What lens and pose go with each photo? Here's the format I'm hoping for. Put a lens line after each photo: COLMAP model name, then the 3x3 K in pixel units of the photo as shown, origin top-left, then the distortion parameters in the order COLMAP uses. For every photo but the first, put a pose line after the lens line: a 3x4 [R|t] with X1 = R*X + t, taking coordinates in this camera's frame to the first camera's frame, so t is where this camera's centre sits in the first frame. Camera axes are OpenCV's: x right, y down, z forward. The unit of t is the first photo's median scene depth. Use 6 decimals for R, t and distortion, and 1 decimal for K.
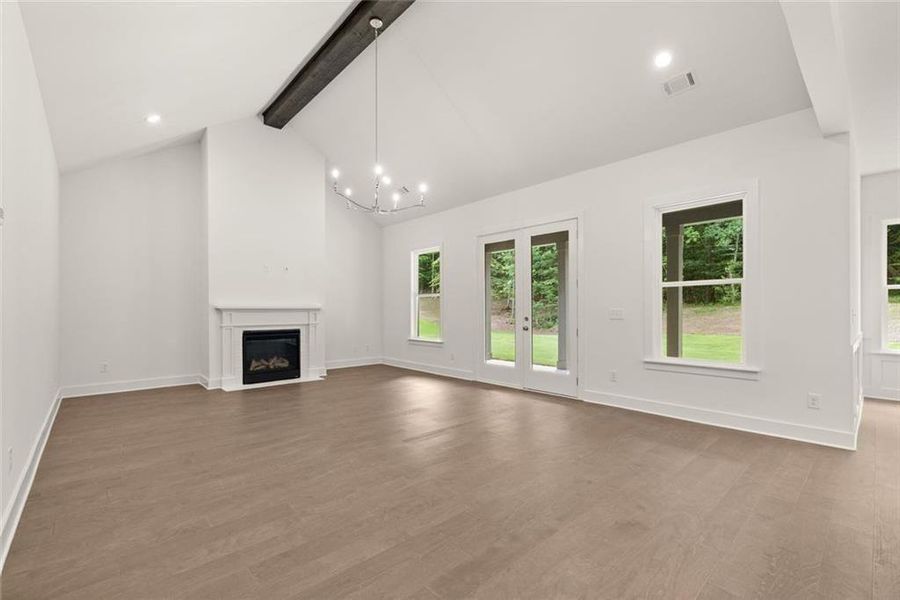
lens RADIAL K [[393.5, 0, 451.3], [0, 393.5, 308.7], [0, 0, 1]] dist [0.002357, 0.000349]
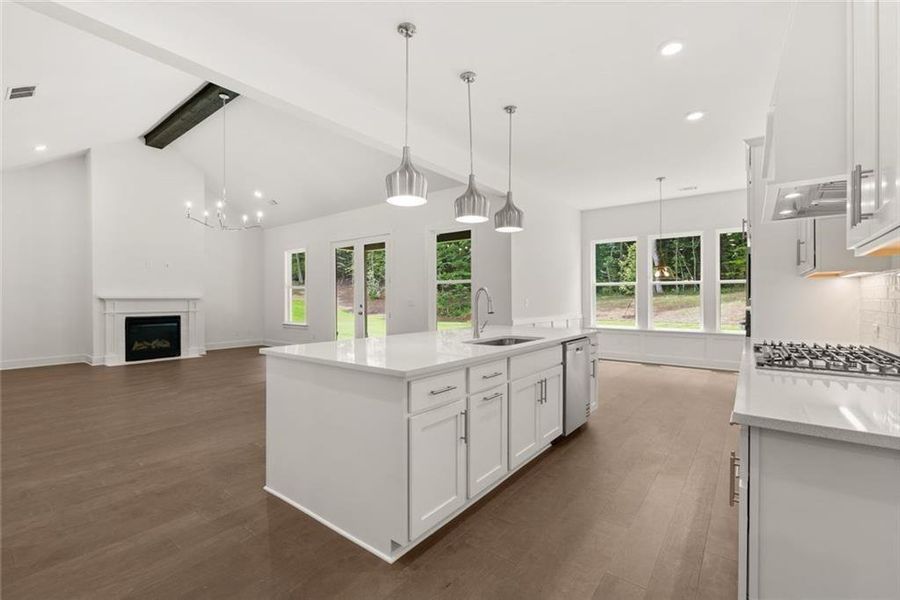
lens RADIAL K [[393.5, 0, 449.1], [0, 393.5, 298.0], [0, 0, 1]] dist [0.002357, 0.000349]
pose [[0.986886, 0.001128, 0.161412, 0.246174], [-0.001084, 0.999999, -0.000359, -0.001719], [-0.161412, 0.000179, 0.986887, -0.338758]]
